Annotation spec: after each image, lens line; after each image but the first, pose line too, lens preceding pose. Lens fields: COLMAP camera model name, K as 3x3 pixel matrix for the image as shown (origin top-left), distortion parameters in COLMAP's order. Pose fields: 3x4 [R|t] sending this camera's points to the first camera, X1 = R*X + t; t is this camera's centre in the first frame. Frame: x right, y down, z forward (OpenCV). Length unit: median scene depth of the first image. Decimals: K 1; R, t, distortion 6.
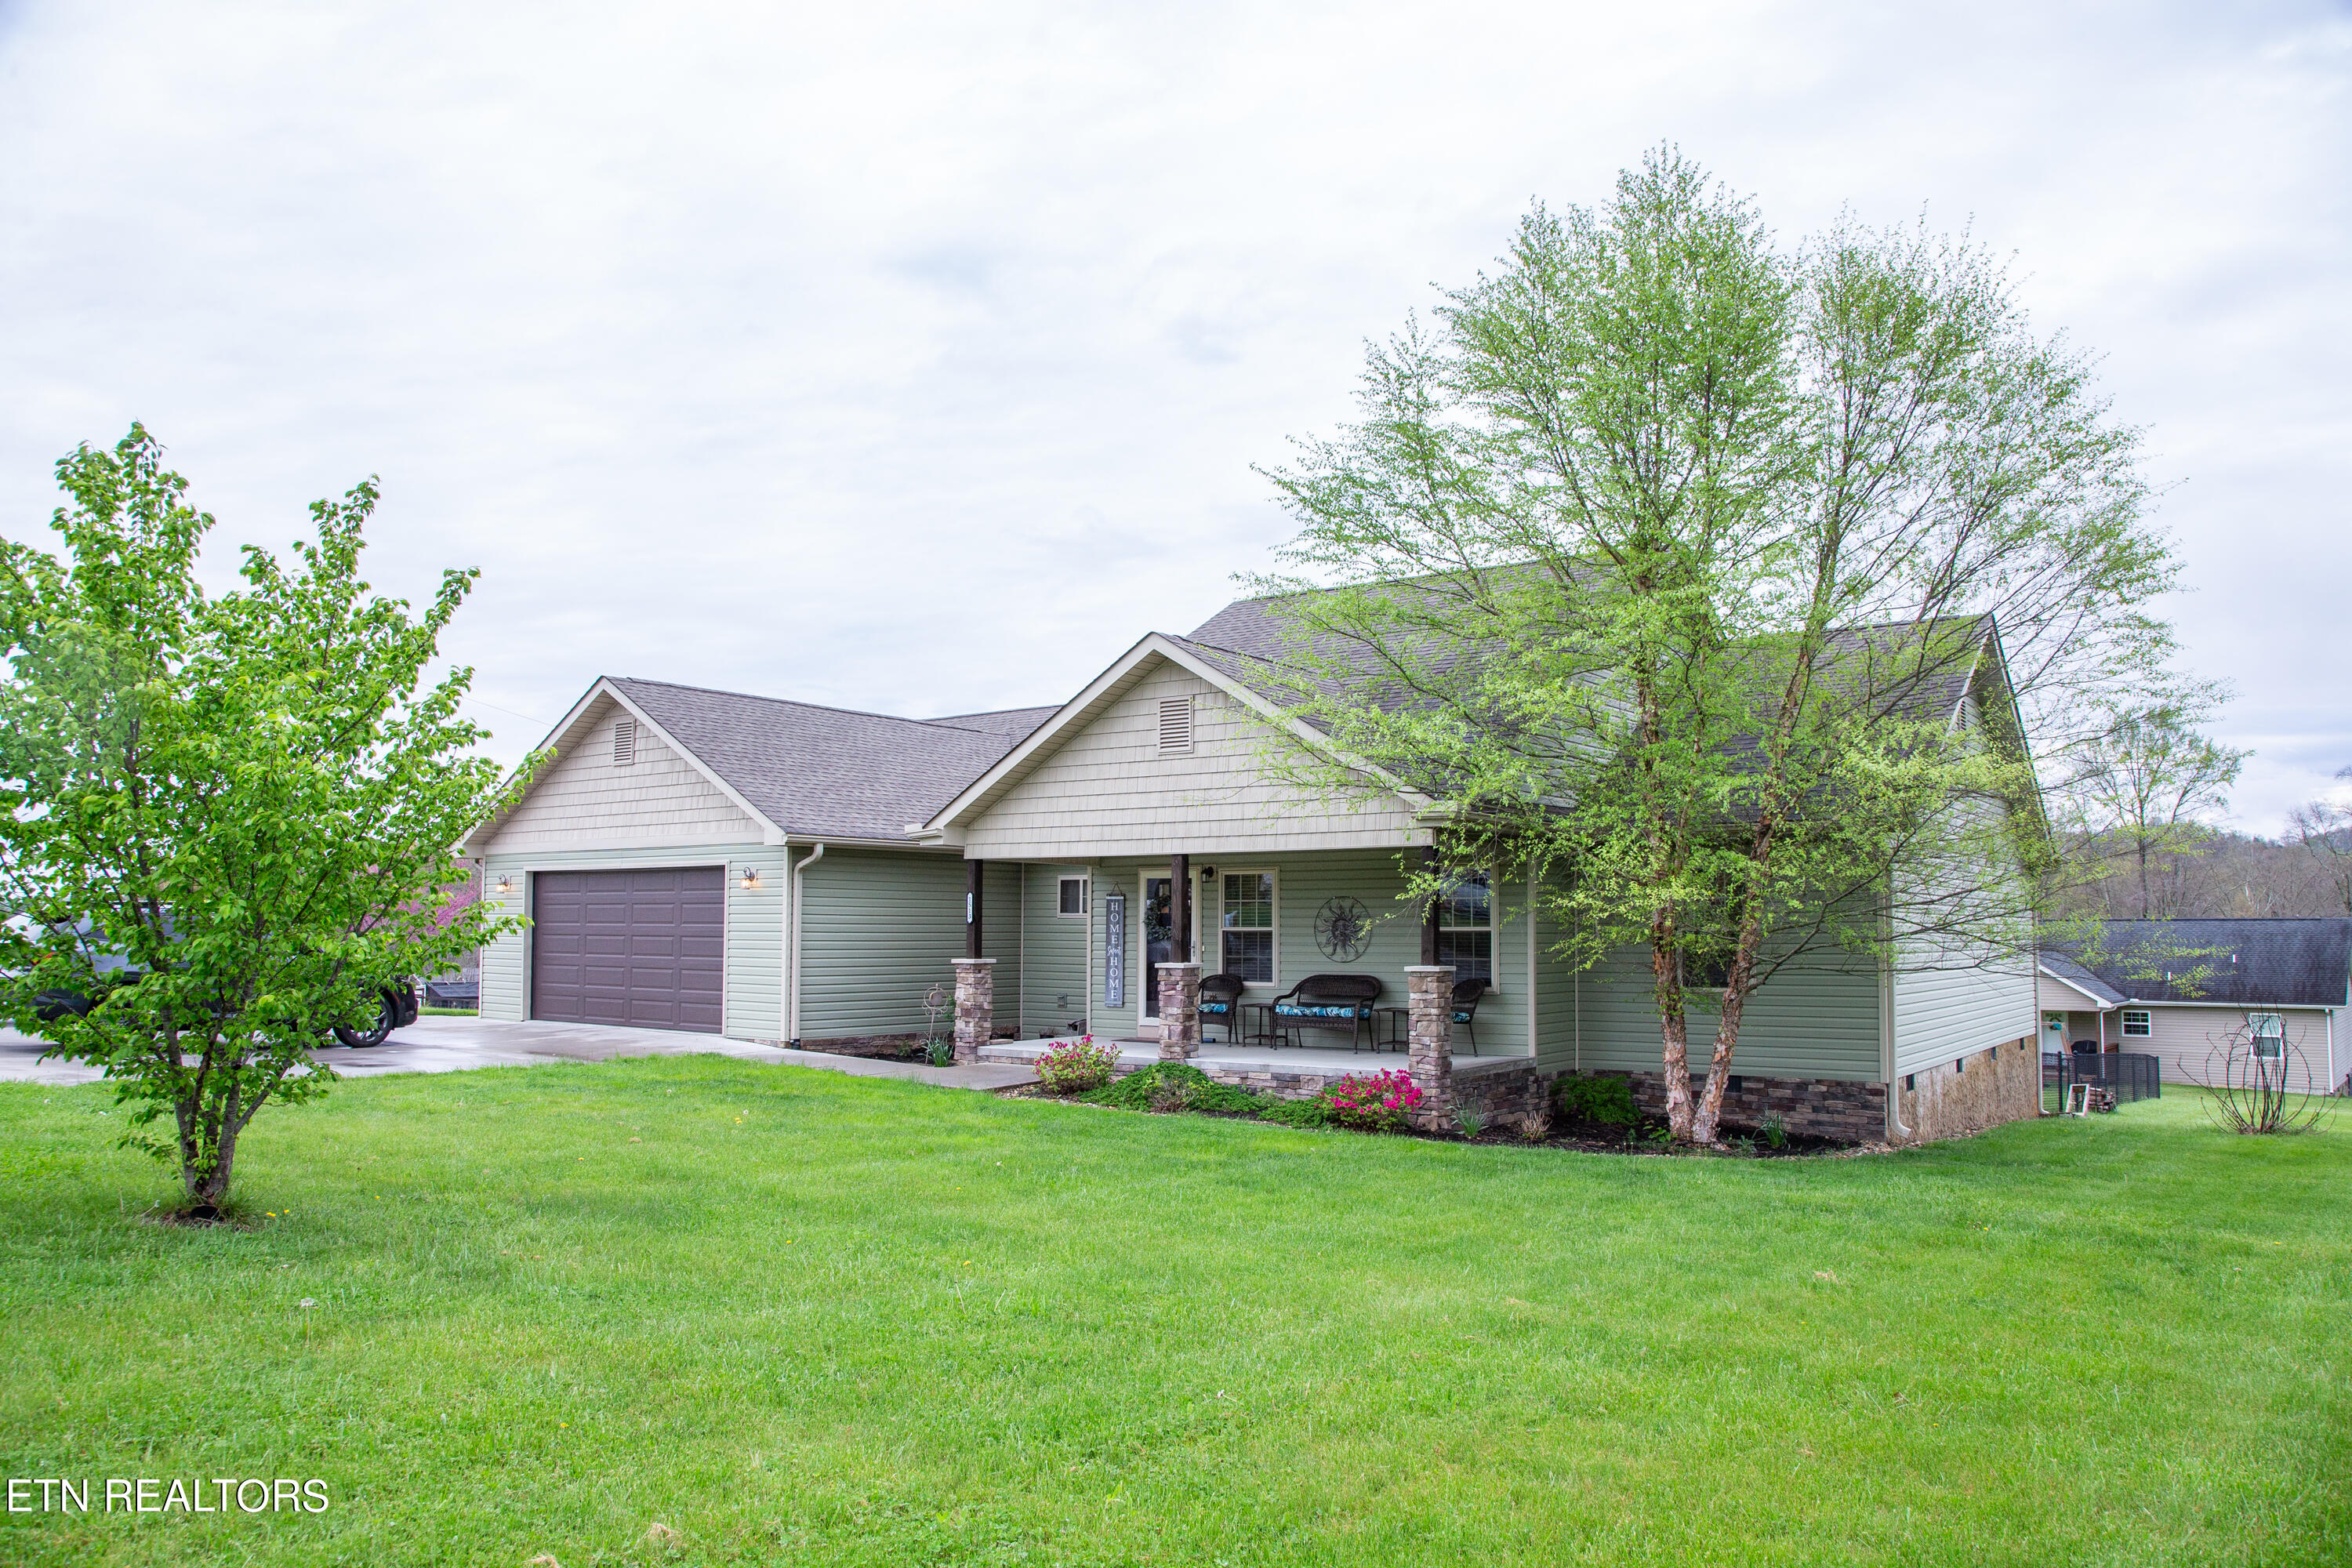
lens RADIAL K [[1613.0, 0, 1201.0], [0, 1613.0, 801.0], [0, 0, 1]] dist [-0.117931, 0.064122]
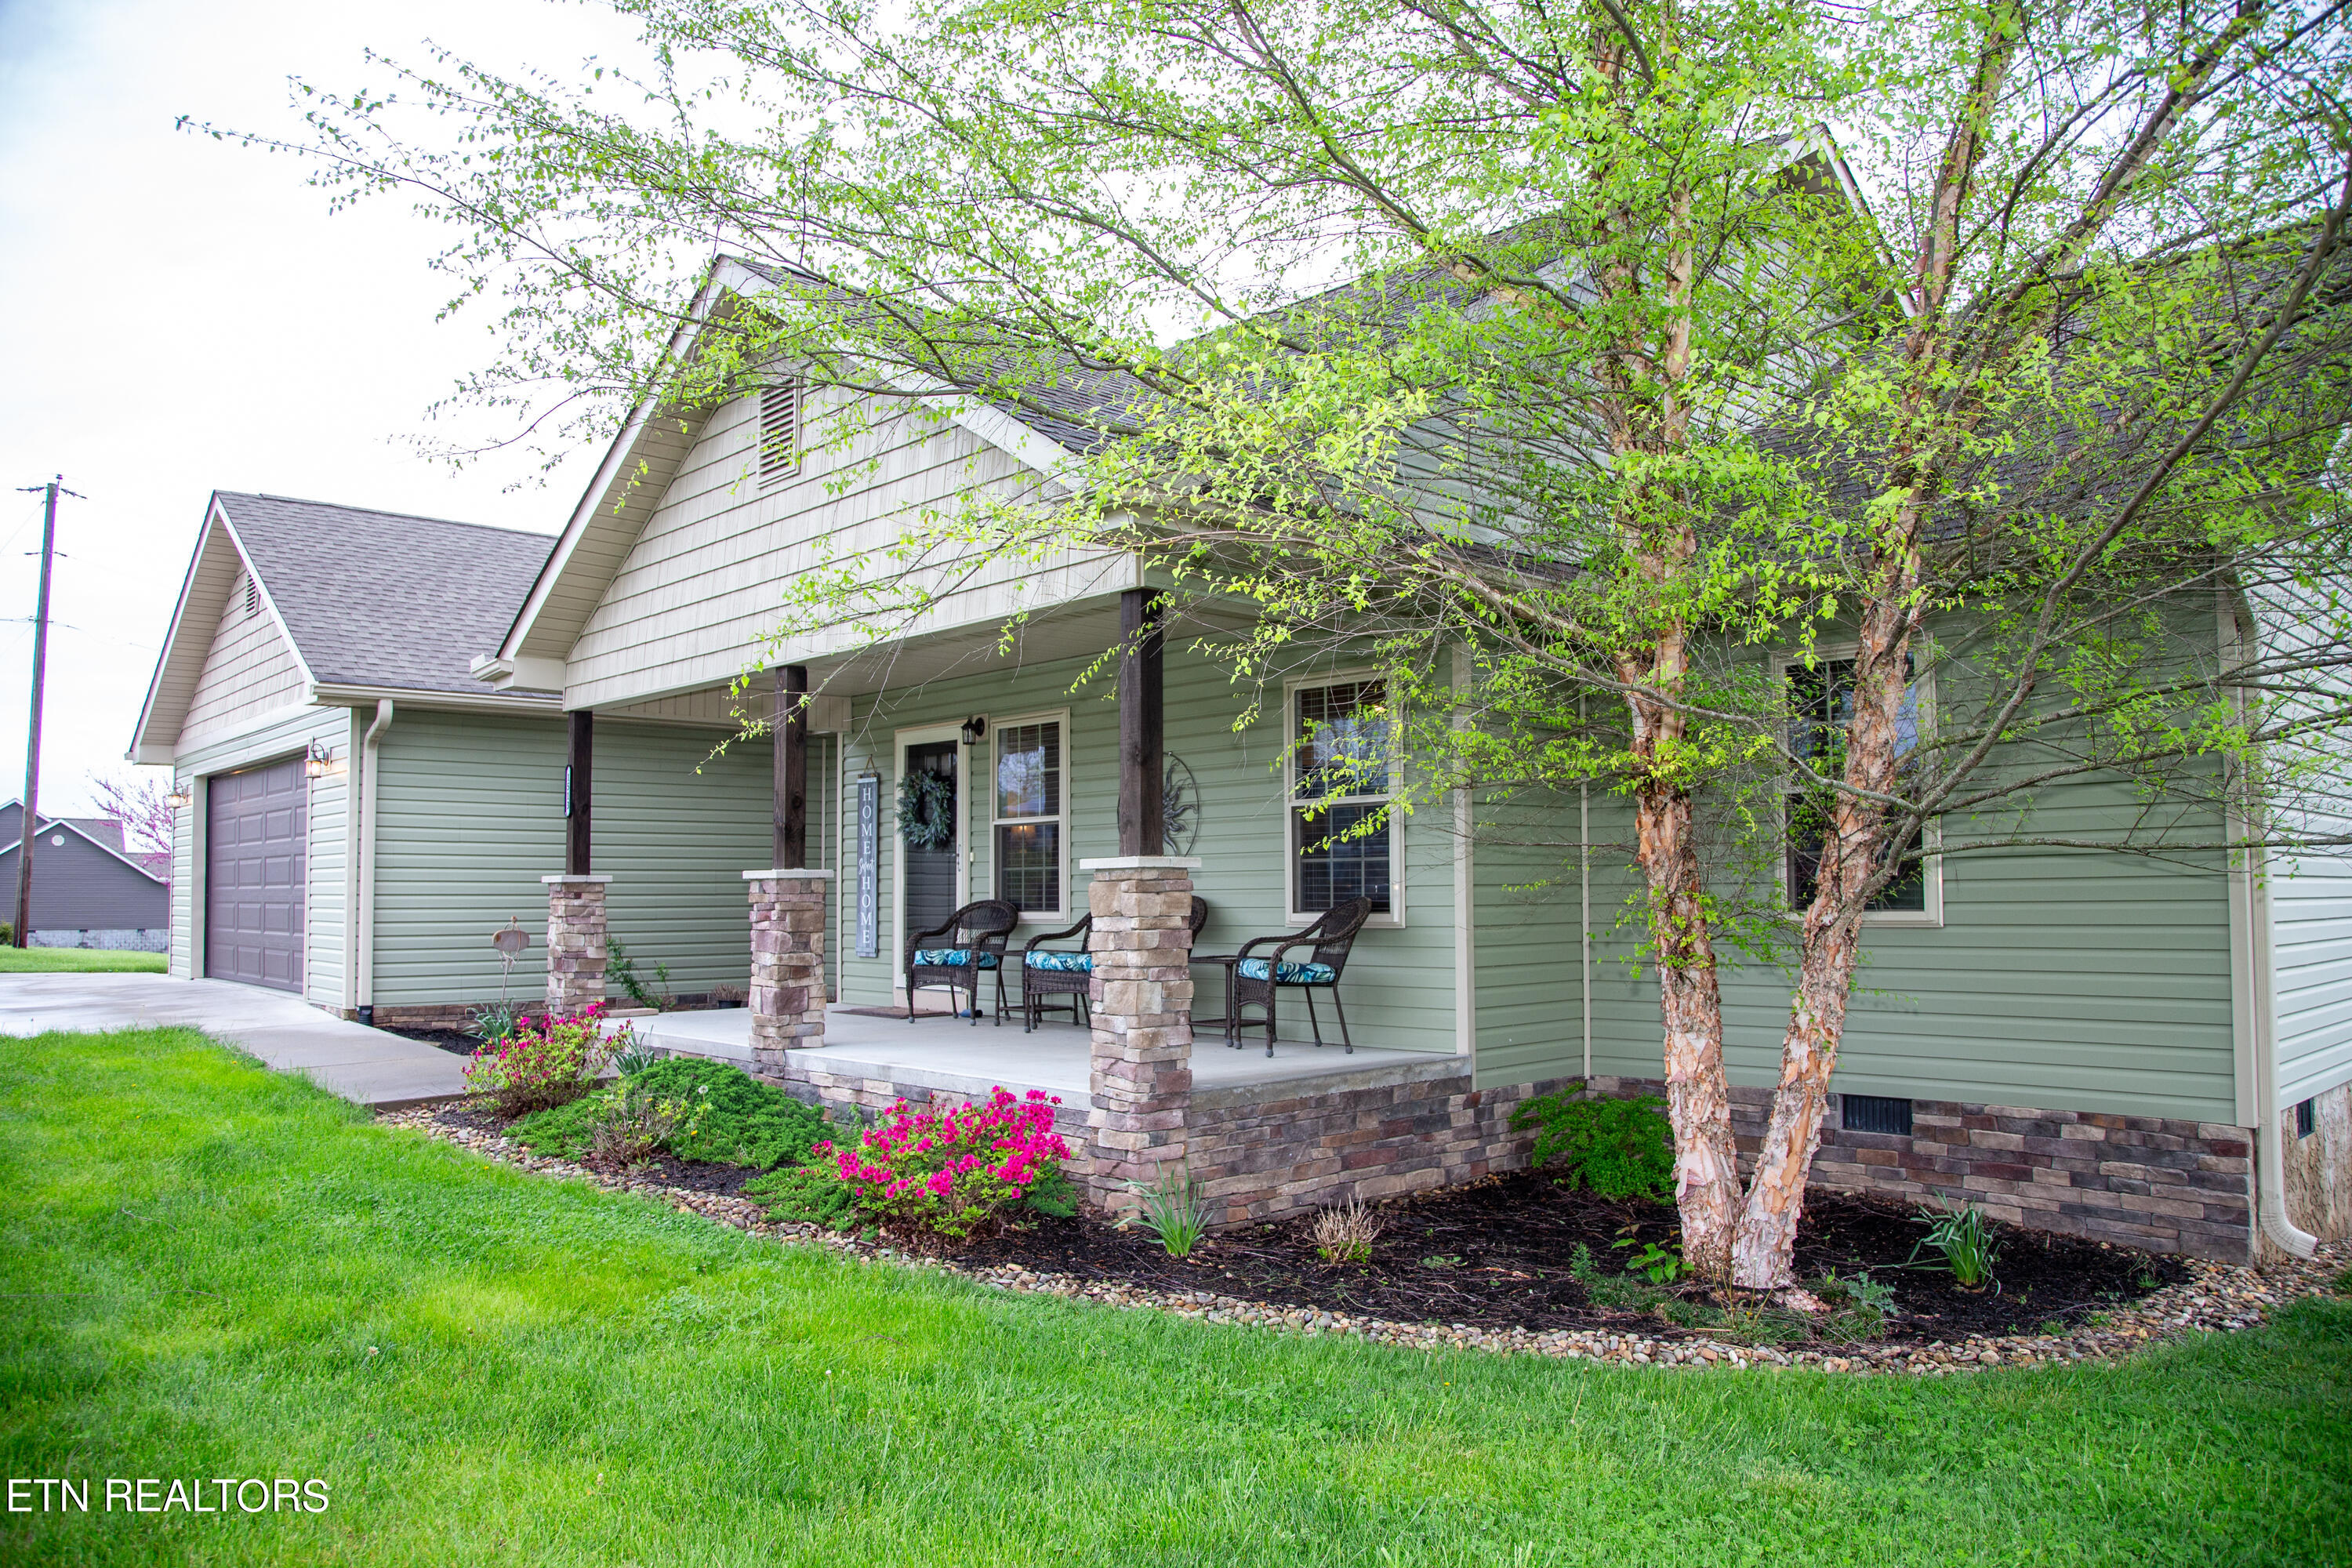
lens RADIAL K [[1613.0, 0, 1182.5], [0, 1613.0, 793.1], [0, 0, 1]] dist [-0.117931, 0.064122]
pose [[0.982348, -0.020954, -0.185883, 0.217673], [0.024484, 0.999560, 0.016719, 0.070304], [0.185451, -0.020975, 0.982430, 0.509248]]
